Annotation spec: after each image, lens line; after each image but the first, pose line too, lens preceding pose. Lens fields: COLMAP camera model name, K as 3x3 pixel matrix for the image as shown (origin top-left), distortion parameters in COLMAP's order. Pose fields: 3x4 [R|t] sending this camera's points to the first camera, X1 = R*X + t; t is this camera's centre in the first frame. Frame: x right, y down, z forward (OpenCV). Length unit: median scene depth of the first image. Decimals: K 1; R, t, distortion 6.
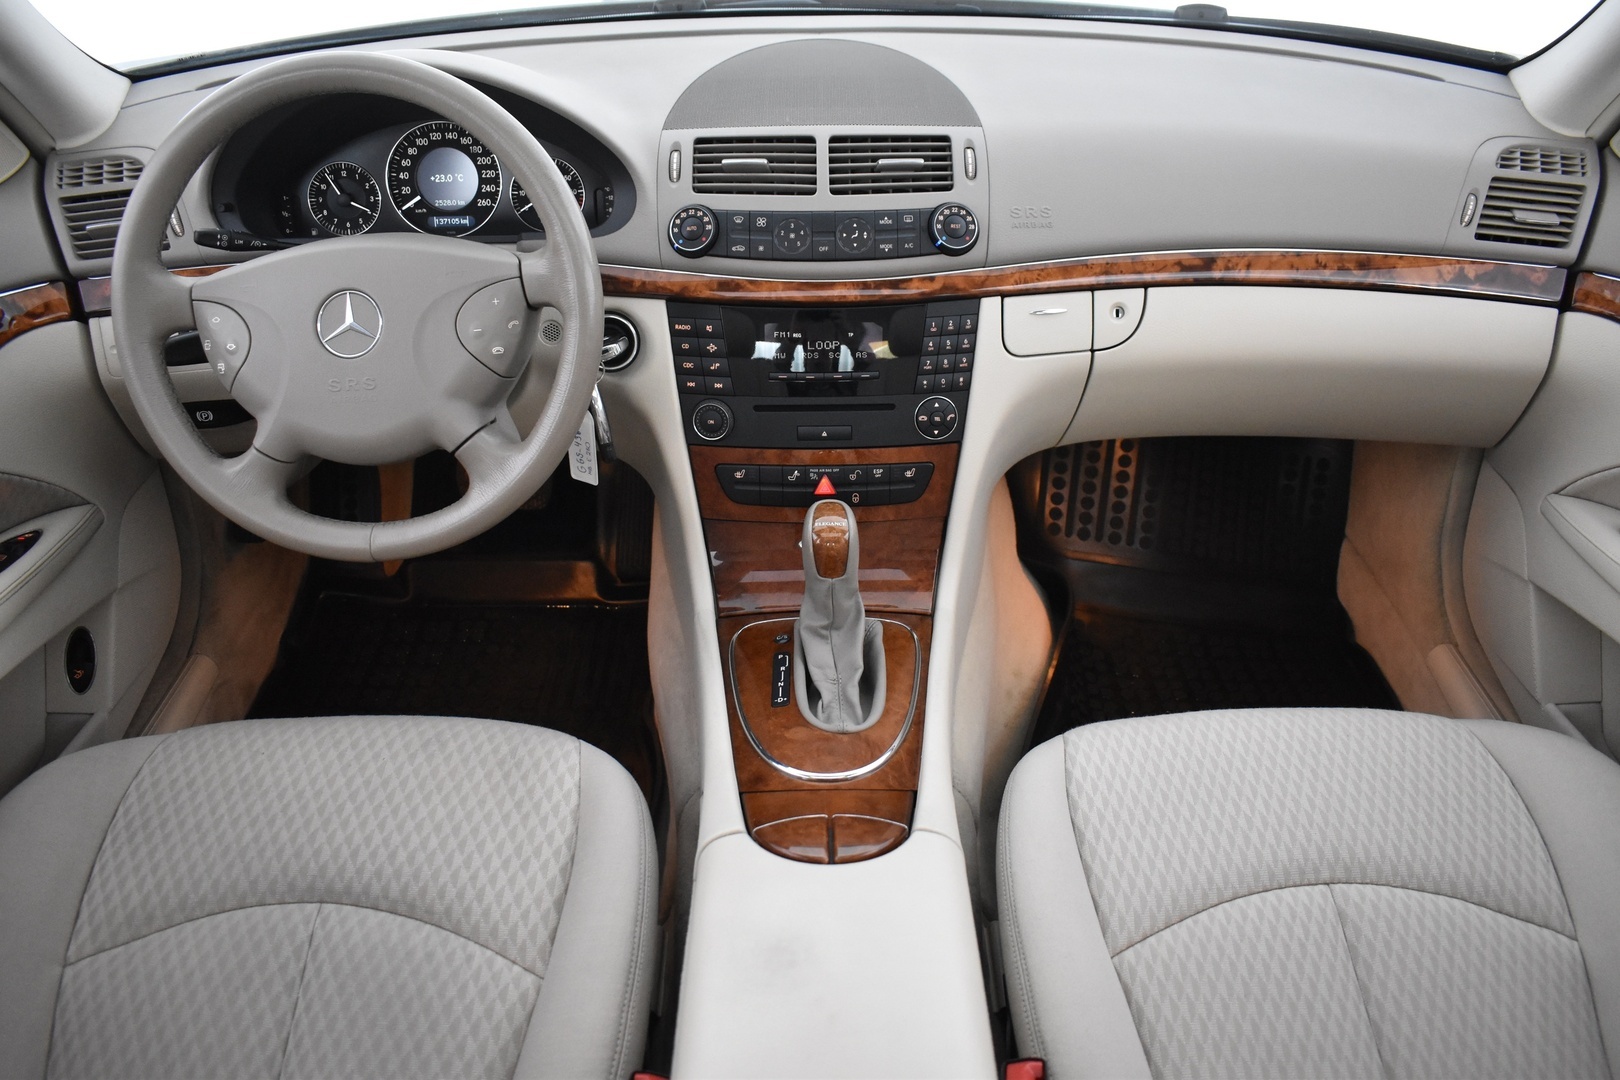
lens RADIAL K [[1269.2, 0, 810.8], [0, 1269.2, 525.2], [0, 0, 1]] dist [-0.084052, 0.020333]
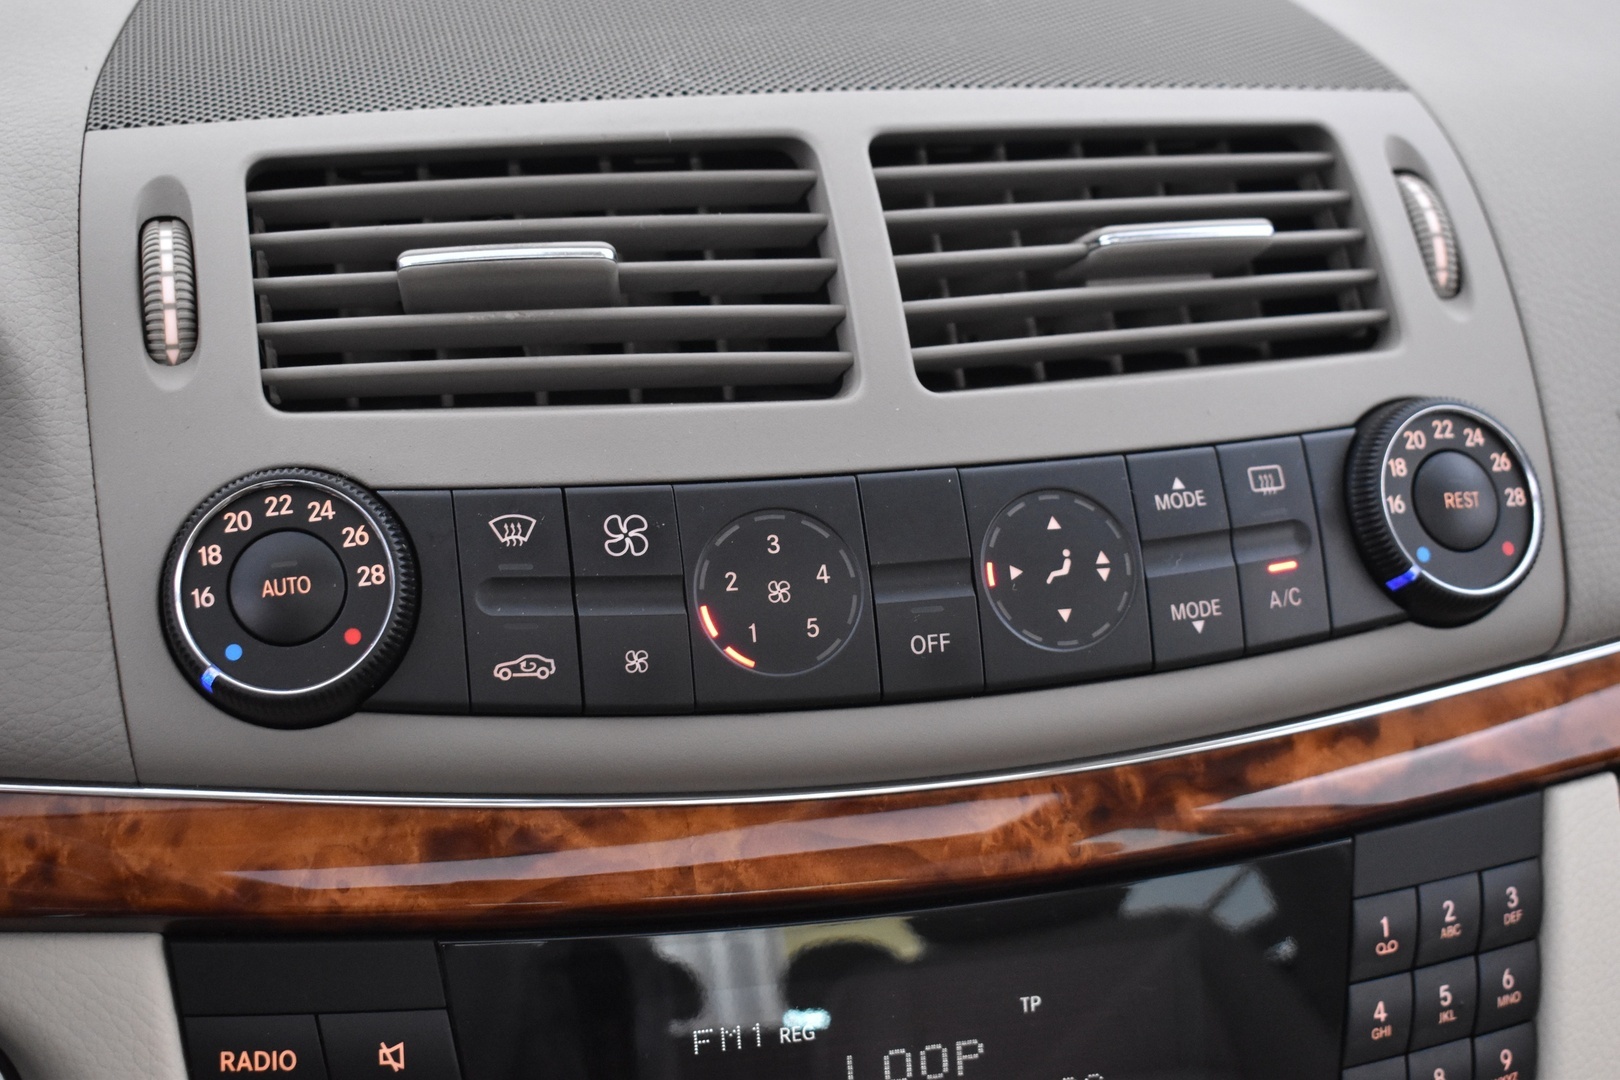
lens RADIAL K [[2356.2, 0, 806.1], [0, 2356.2, 542.6], [0, 0, 1]] dist [-0.030239, 0.000000]
pose [[0.968620, -0.062731, 0.240501, -0.102077], [0.102376, 0.982426, -0.156069, -0.171550], [-0.226484, 0.175793, 0.958020, 0.607703]]
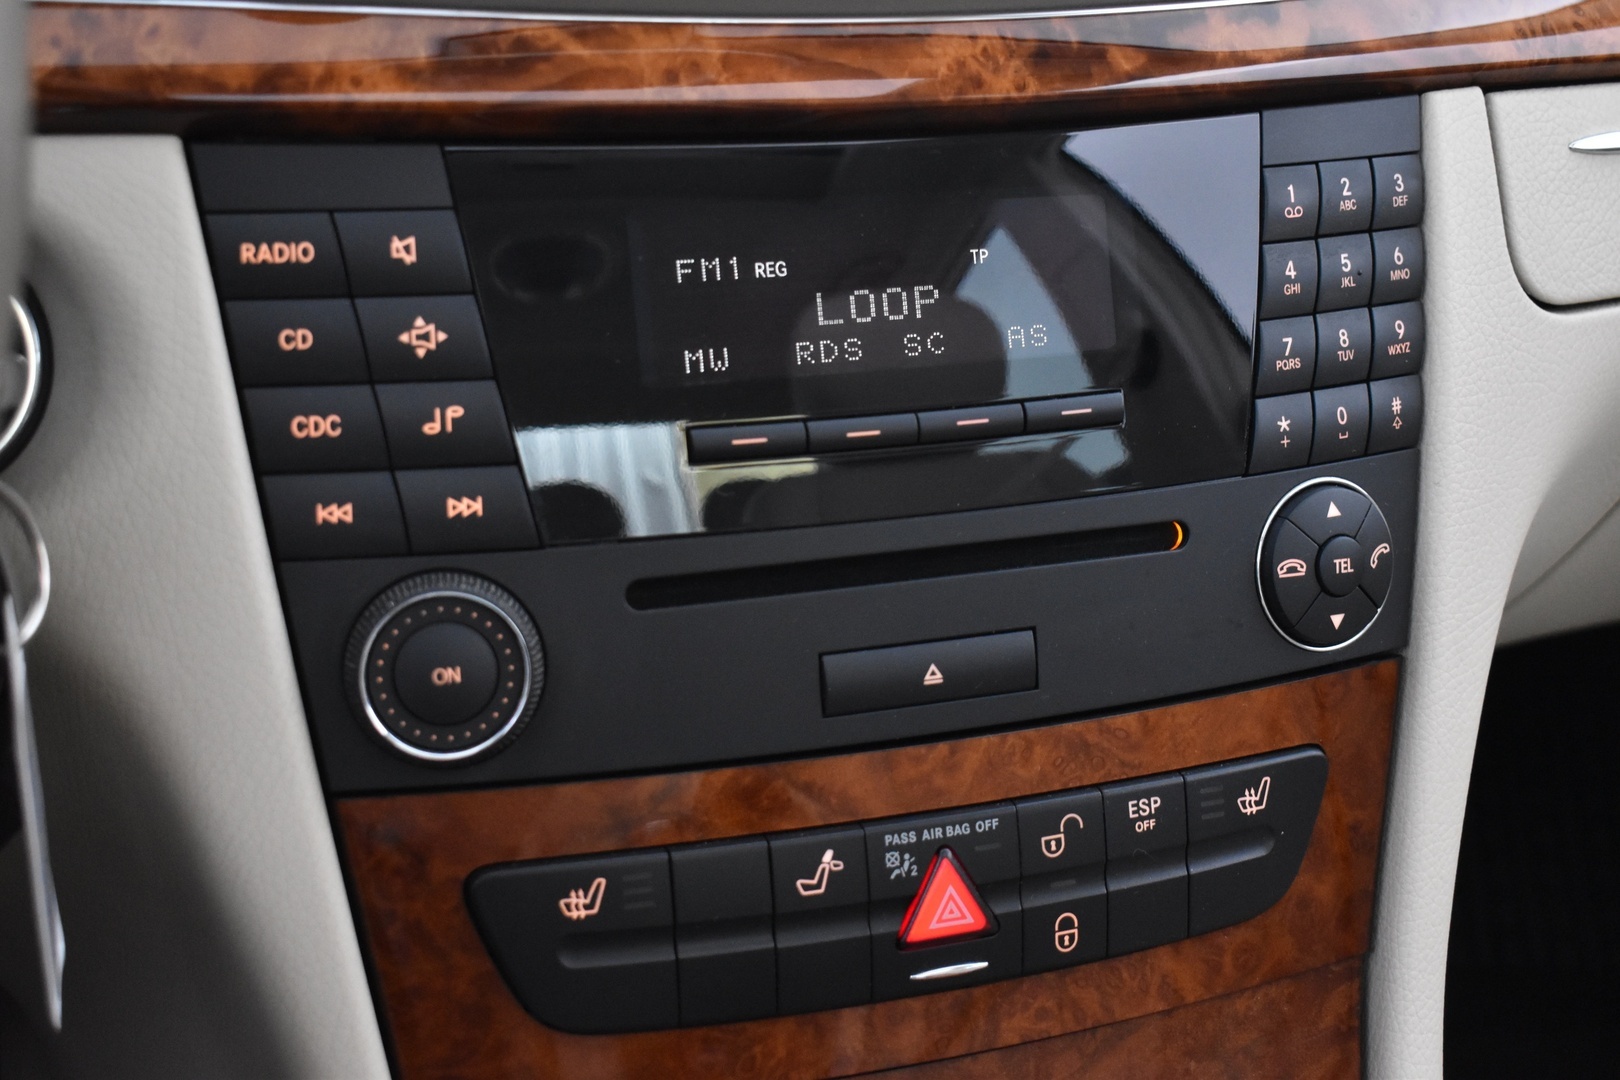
lens RADIAL K [[2294.8, 0, 814.9], [0, 2294.8, 532.7], [0, 0, 1]] dist [-0.036778, 0.000000]
pose [[0.937276, -0.088225, 0.337238, -0.152099], [0.149805, 0.975494, -0.161150, -0.033430], [-0.314756, 0.201562, 0.927524, 0.622992]]
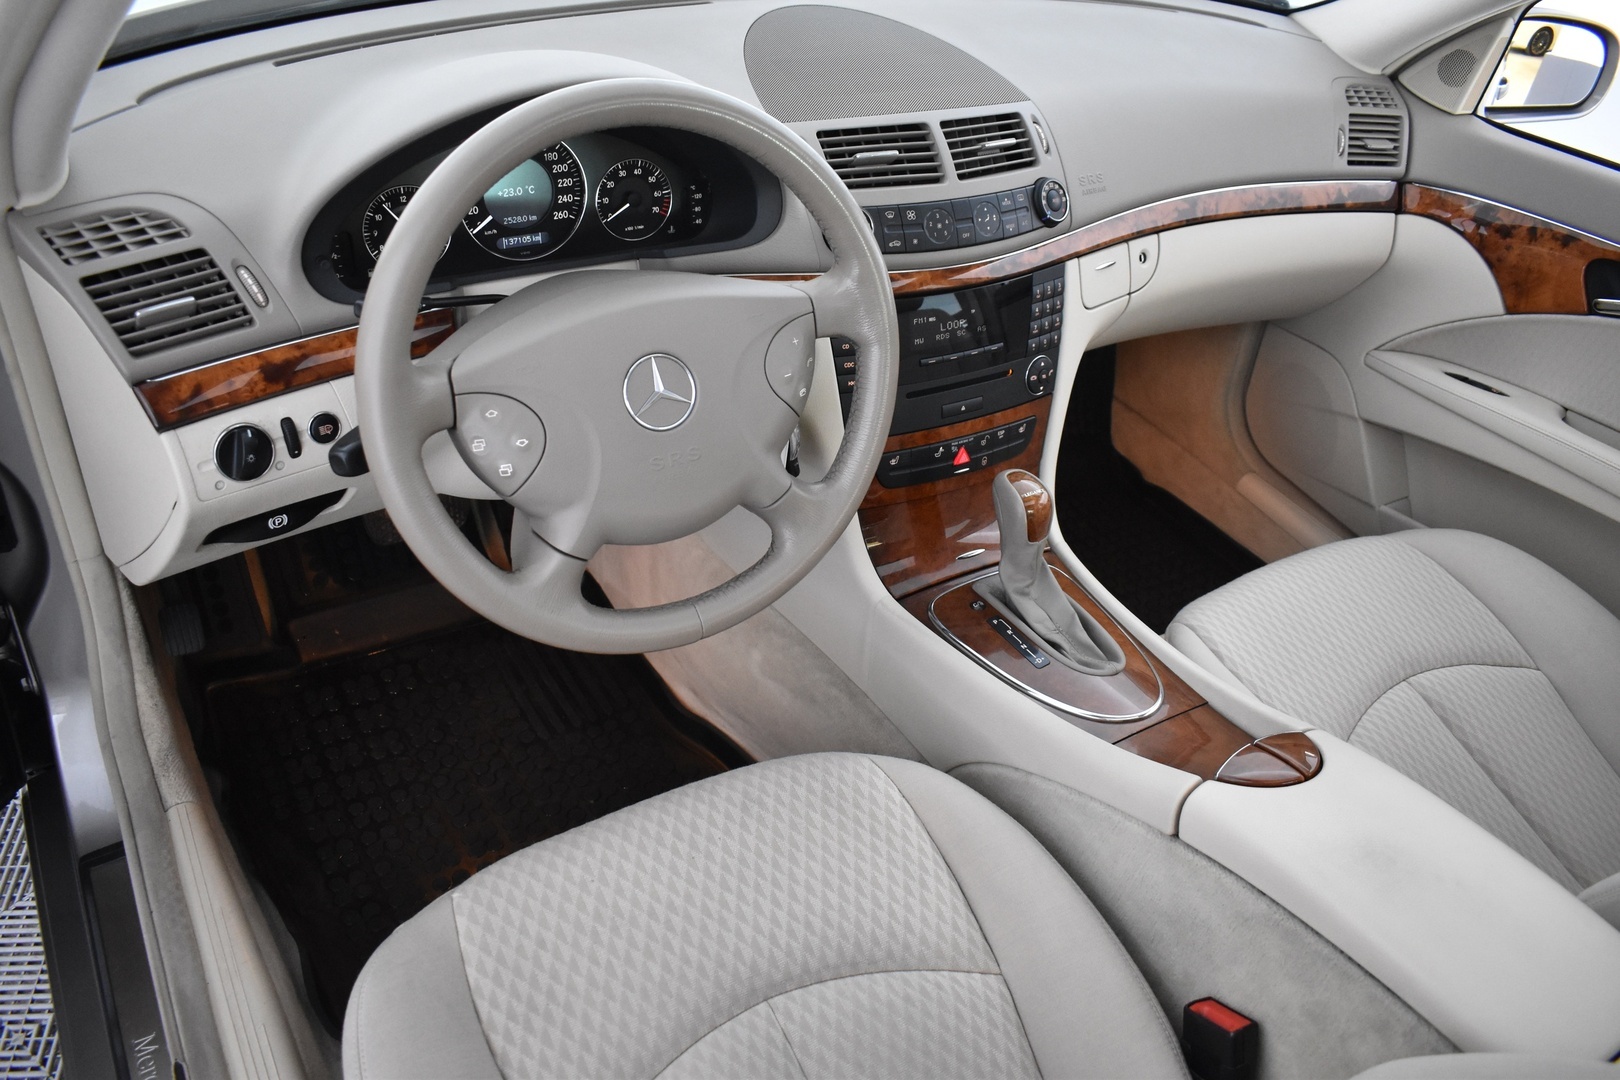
lens RADIAL K [[1269.2, 0, 814.5], [0, 1269.2, 532.3], [0, 0, 1]] dist [-0.084052, 0.020333]
pose [[0.850176, -0.228554, 0.474304, -0.631053], [0.170983, 0.971890, 0.161845, -0.166639], [-0.497962, -0.056499, 0.865356, 0.144913]]
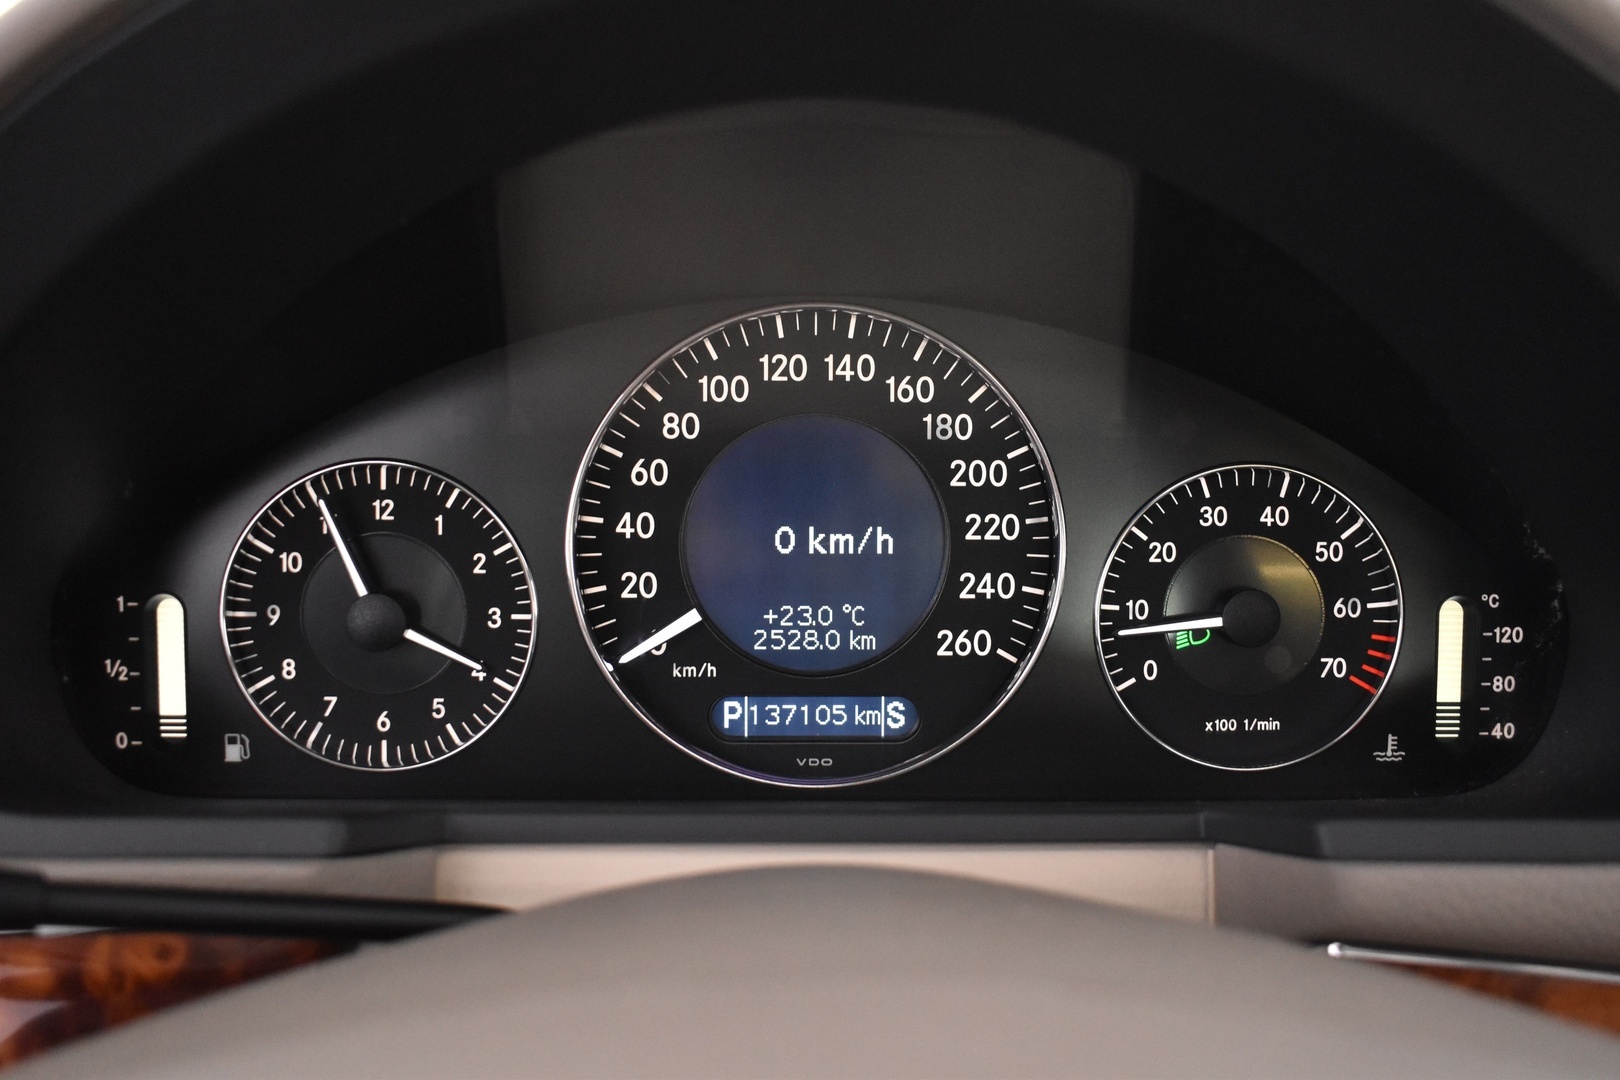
lens RADIAL K [[1595.4, 0, 810.9], [0, 1595.4, 542.1], [0, 0, 1]] dist [-0.111955, 0.000000]
pose [[0.999761, 0.013320, 0.017348, -0.321395], [-0.008527, 0.967769, -0.251696, -0.216706], [-0.020141, 0.251488, 0.967651, 0.764161]]
